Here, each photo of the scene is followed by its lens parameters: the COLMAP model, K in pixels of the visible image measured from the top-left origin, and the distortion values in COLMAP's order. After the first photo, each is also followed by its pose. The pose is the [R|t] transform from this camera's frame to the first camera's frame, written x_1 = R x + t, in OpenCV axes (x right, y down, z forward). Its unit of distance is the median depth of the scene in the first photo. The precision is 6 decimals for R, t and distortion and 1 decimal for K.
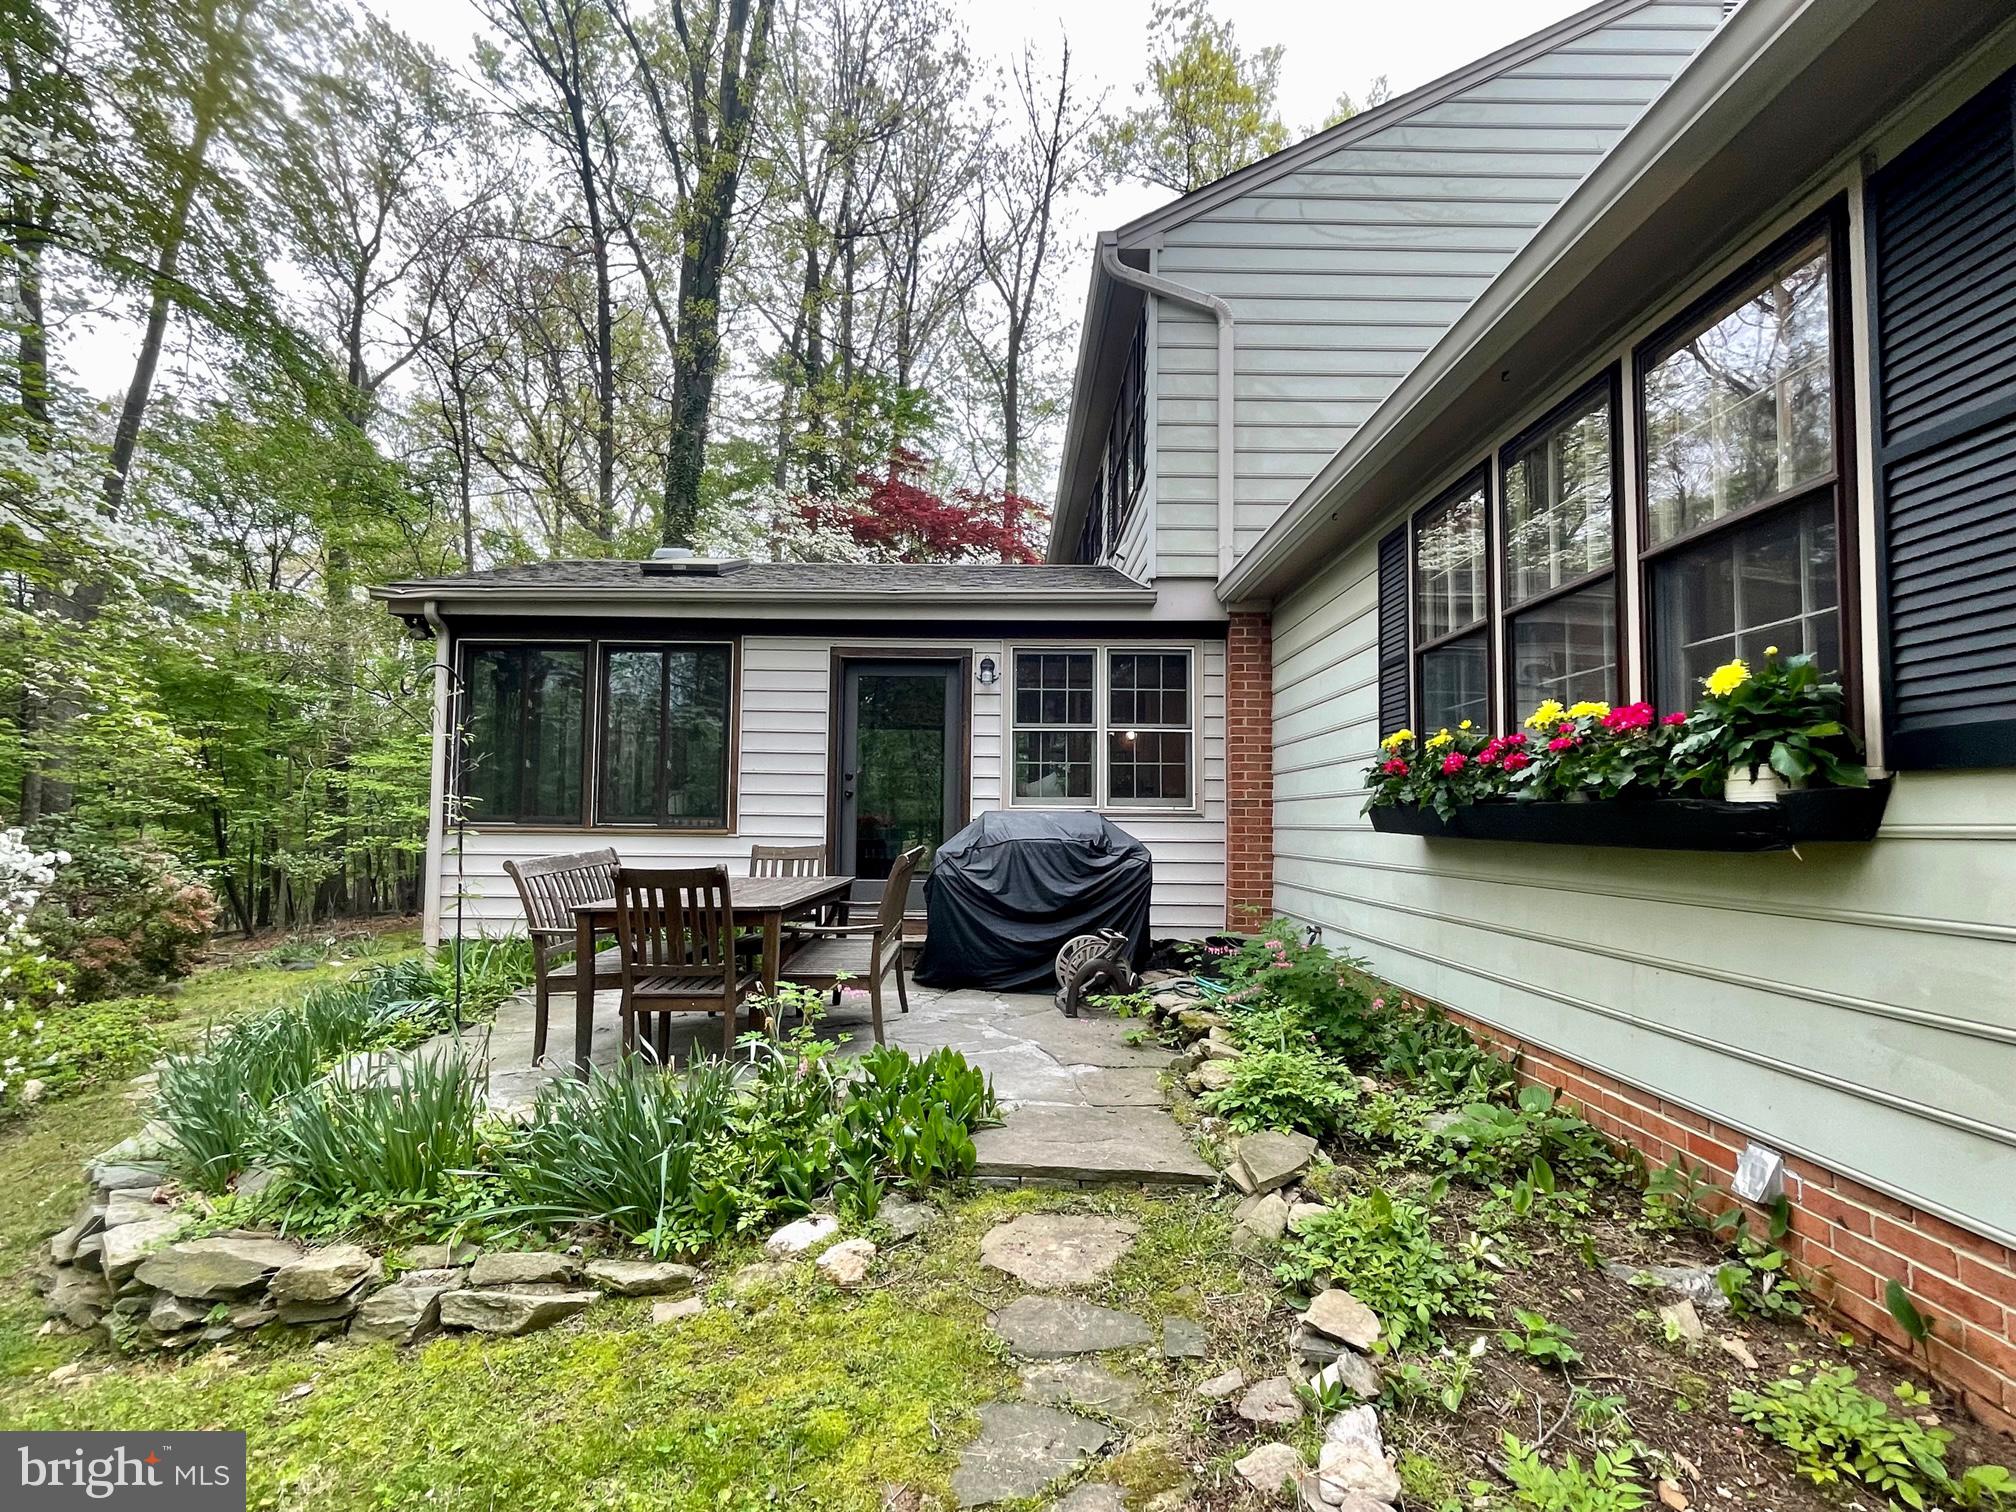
lens RADIAL K [[996.2, 0, 1012.0], [0, 996.2, 755.8], [0, 0, 1]] dist [-0.005682, -0.000506]
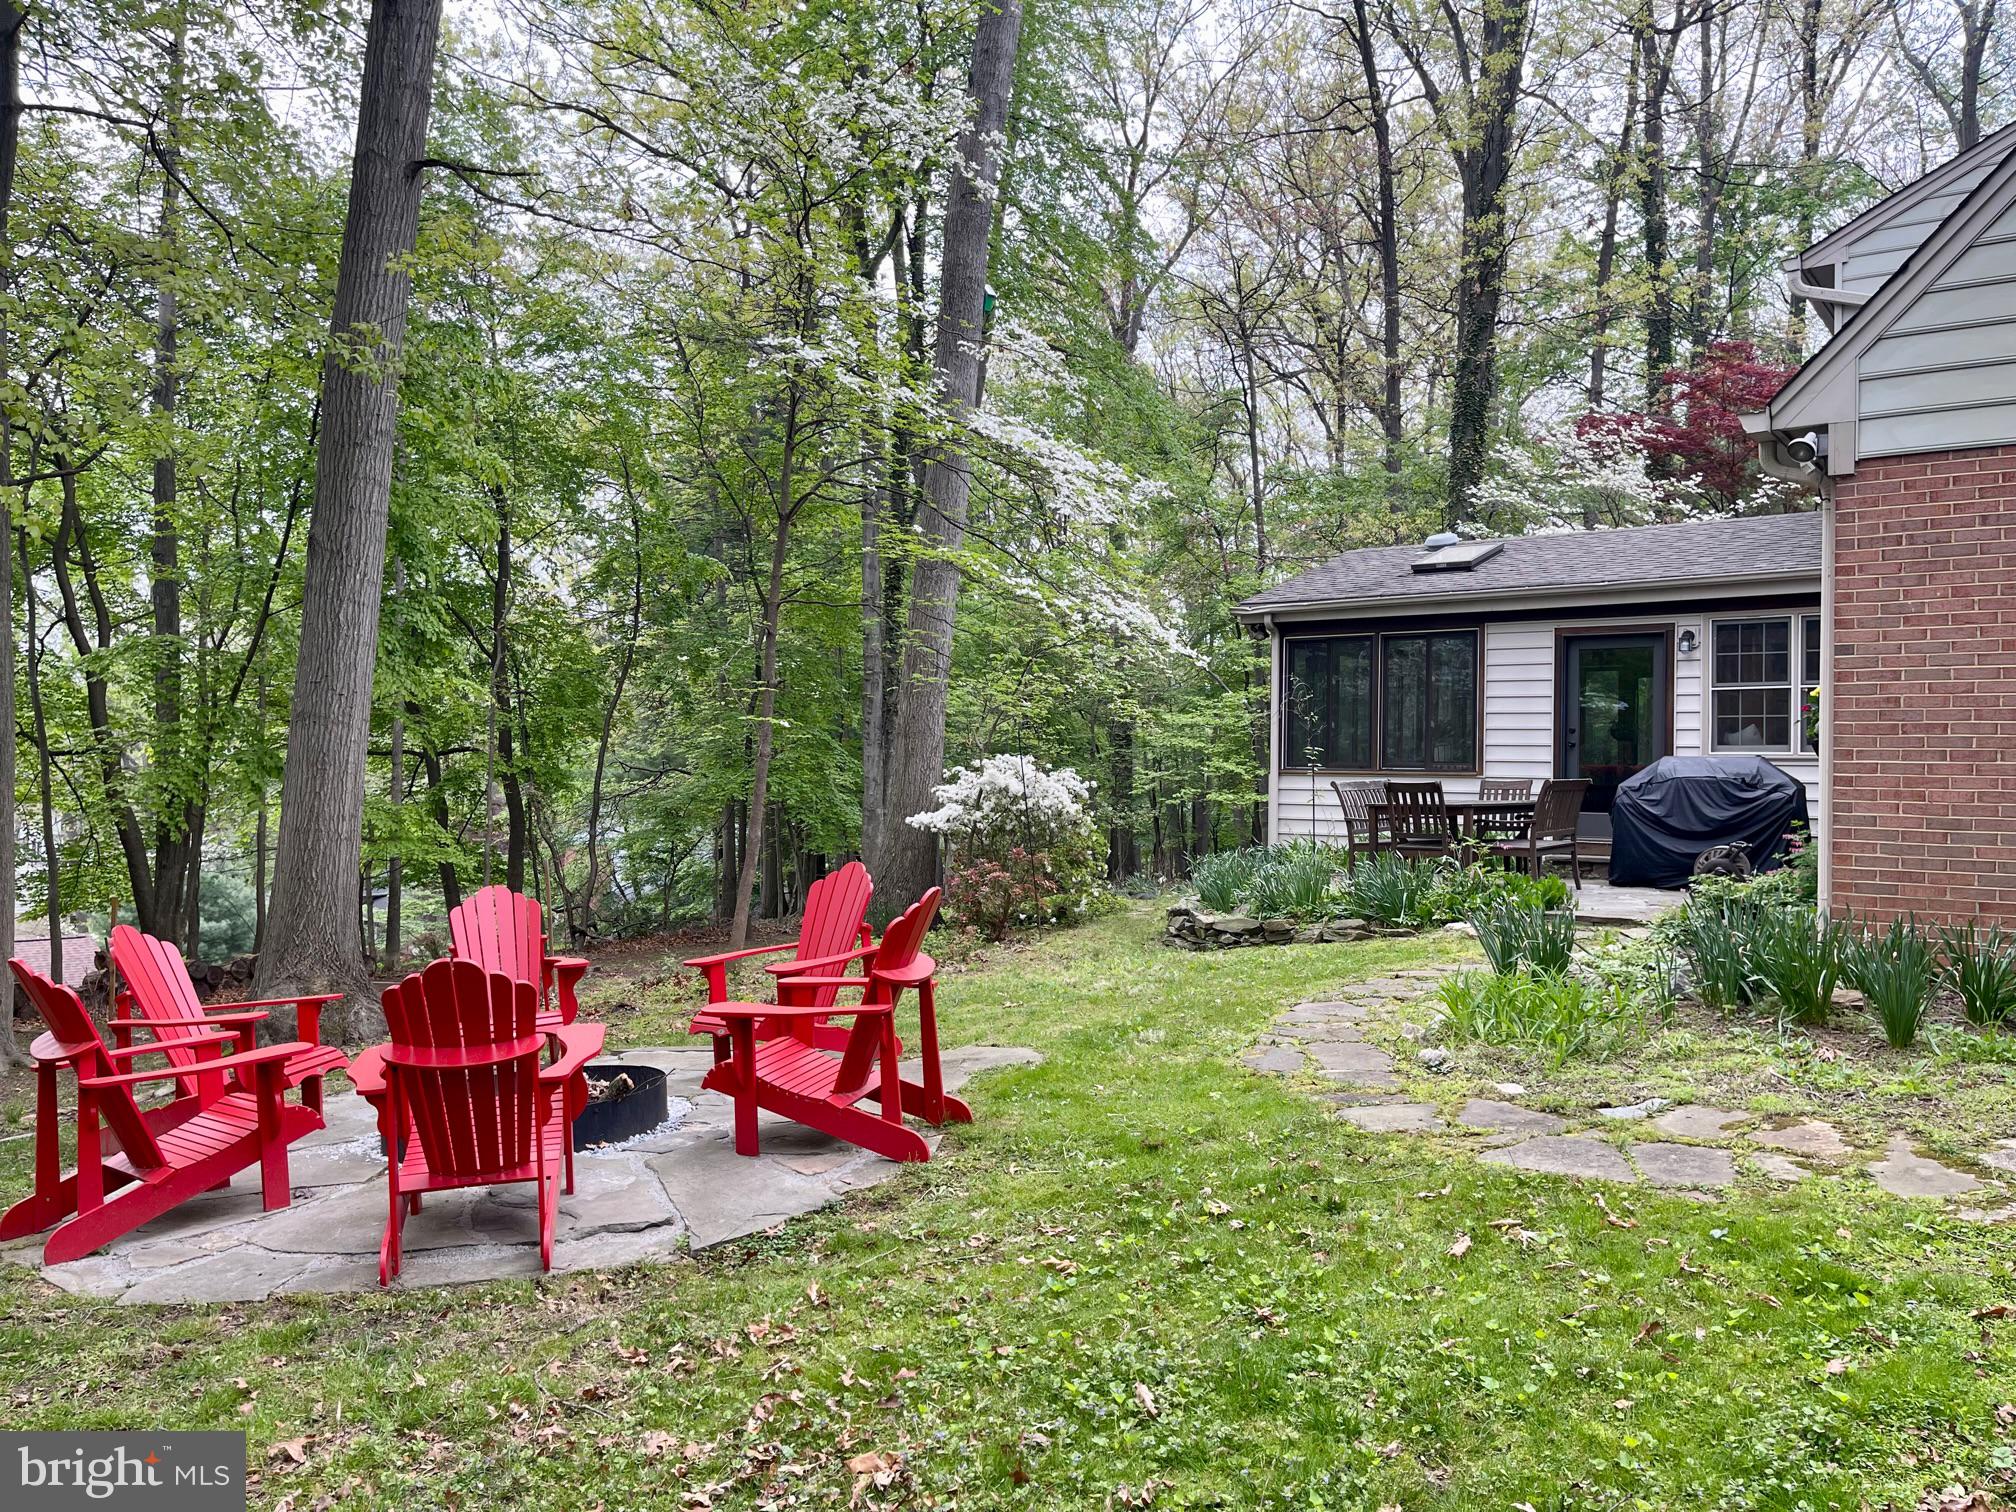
lens RADIAL K [[1543.9, 0, 1007.5], [0, 1543.9, 761.1], [0, 0, 1]] dist [0.052477, -0.071731]
pose [[0.801777, -0.003942, -0.597611, 0.438453], [0.031354, 0.998879, 0.035477, -0.032679], [0.596801, -0.047182, 0.801001, -1.000927]]
